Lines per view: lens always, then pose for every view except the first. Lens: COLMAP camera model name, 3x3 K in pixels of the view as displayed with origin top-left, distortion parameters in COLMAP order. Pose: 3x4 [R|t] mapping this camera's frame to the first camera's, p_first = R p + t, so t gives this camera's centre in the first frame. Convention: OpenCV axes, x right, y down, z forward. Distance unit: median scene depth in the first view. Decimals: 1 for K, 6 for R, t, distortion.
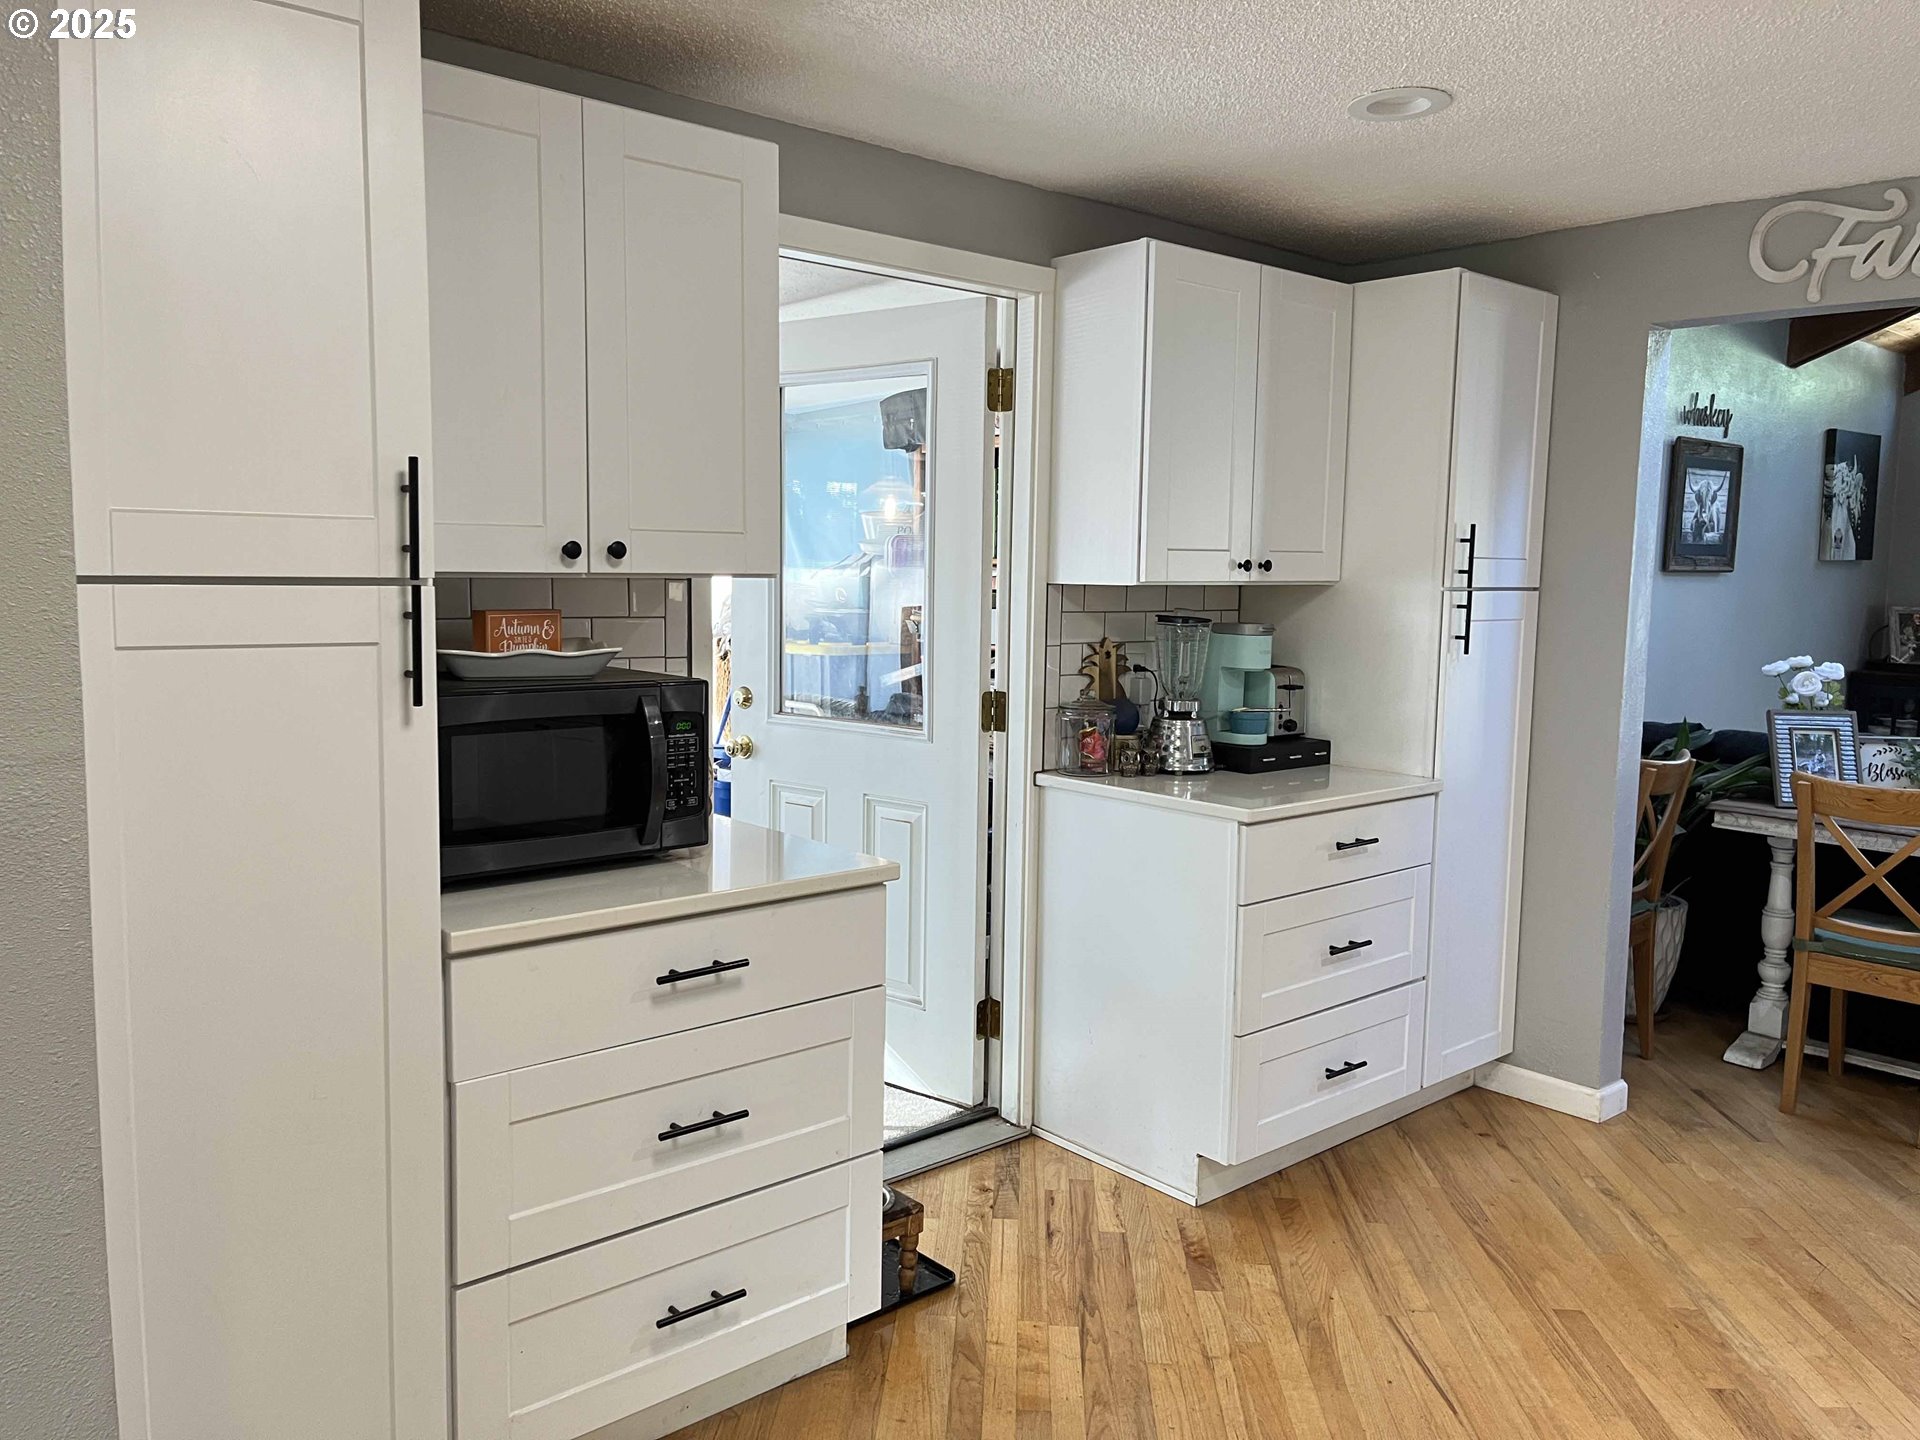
lens RADIAL K [[1458.5, 0, 956.0], [0, 1458.5, 715.2], [0, 0, 1]] dist [0.069214, -0.082026]
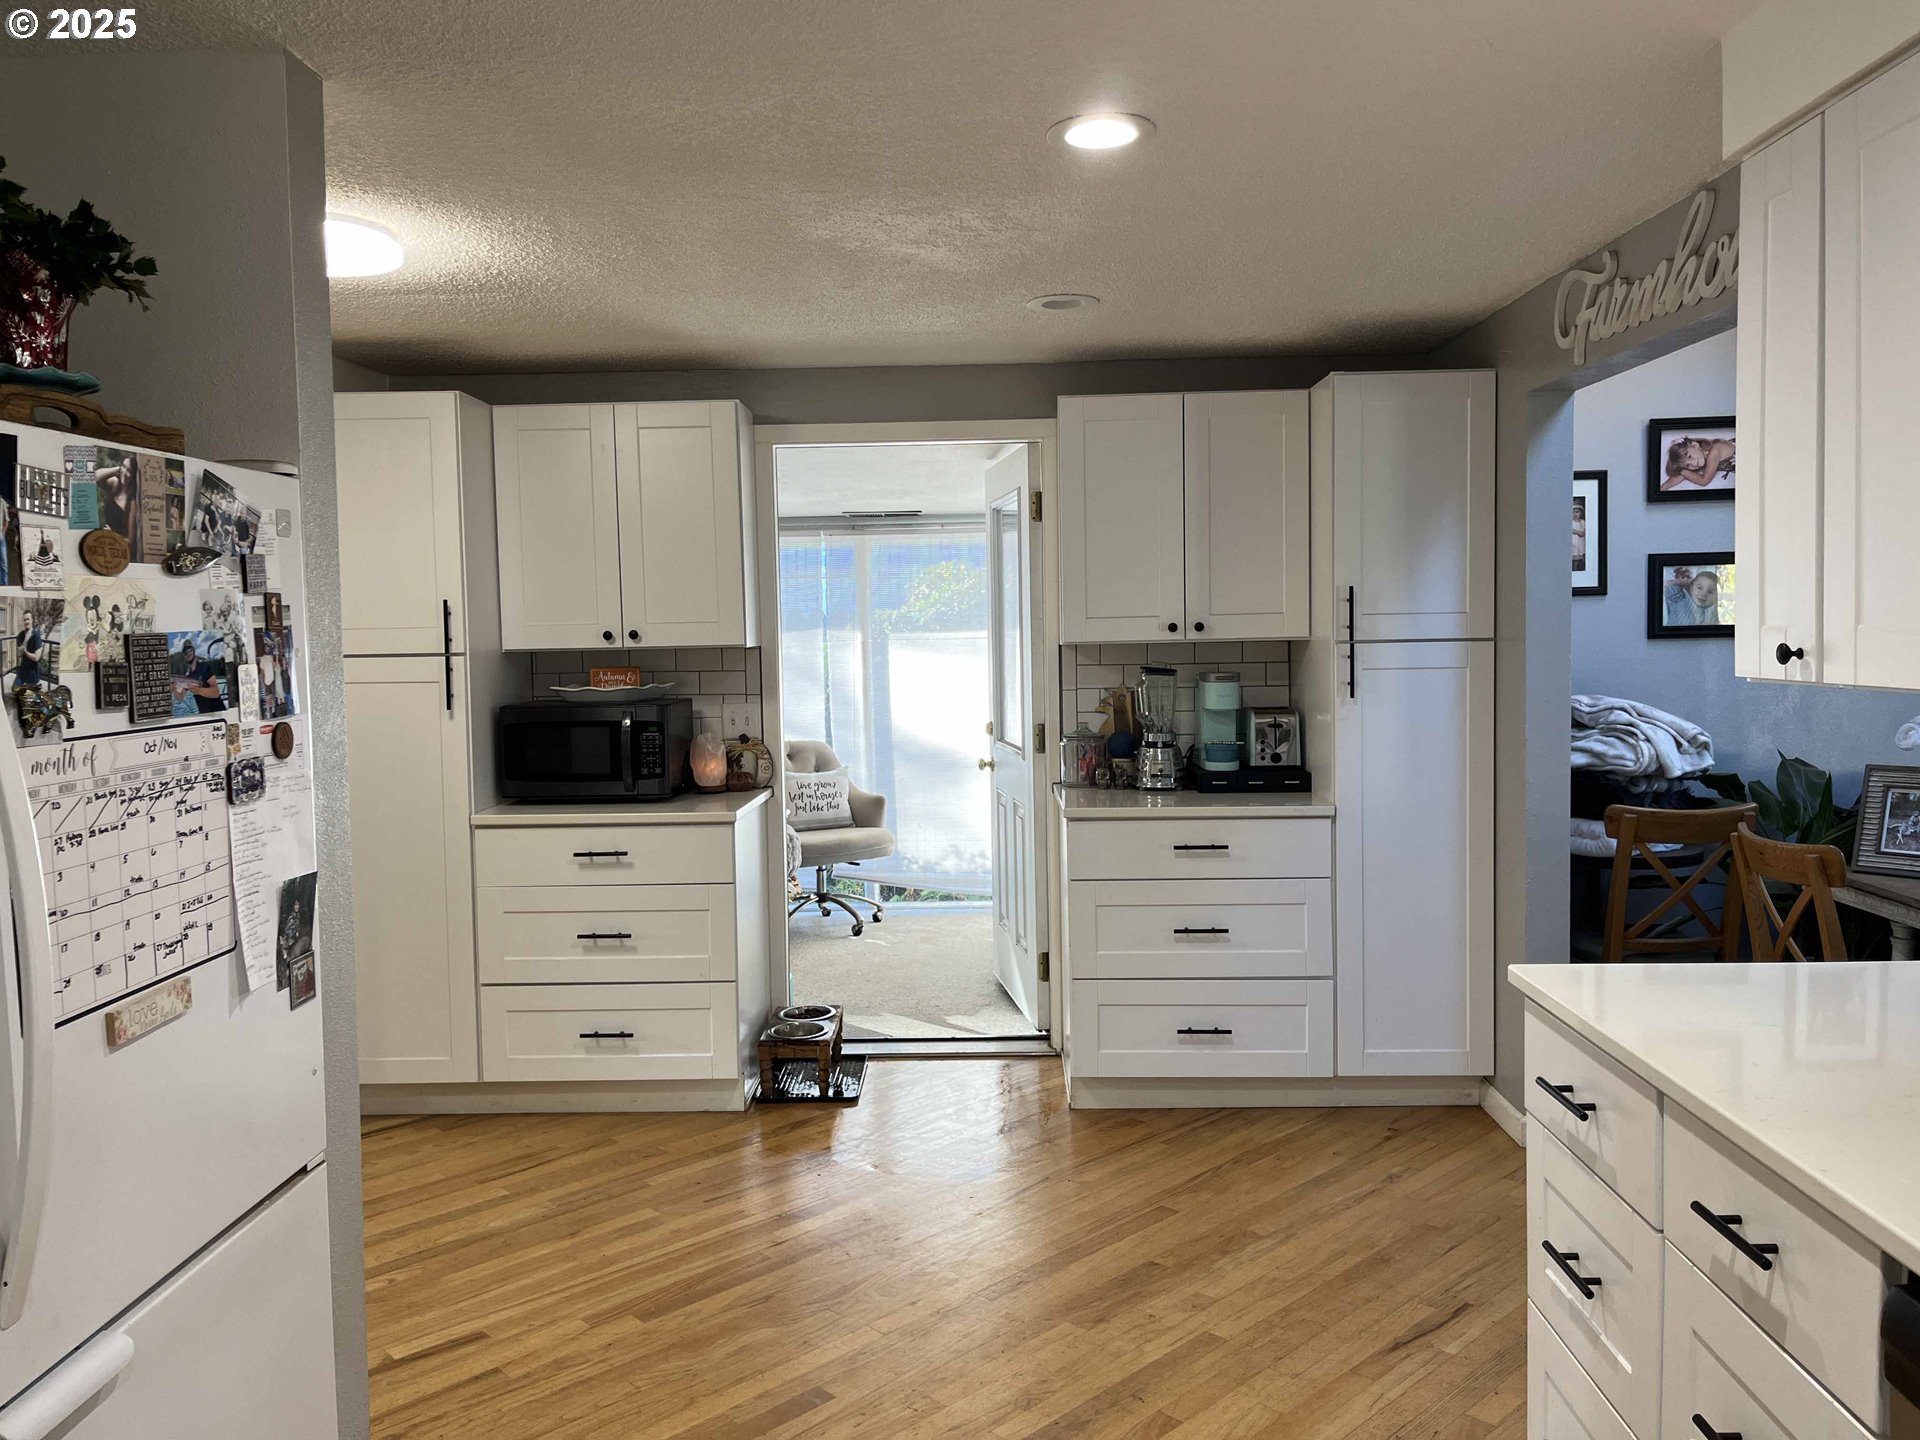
lens RADIAL K [[1458.5, 0, 964.0], [0, 1458.5, 715.1], [0, 0, 1]] dist [0.069214, -0.082026]
pose [[0.730339, 0.012543, -0.682970, 0.915031], [-0.040599, 0.998861, -0.025071, 0.013470], [0.681878, 0.046038, 0.730016, -0.050231]]
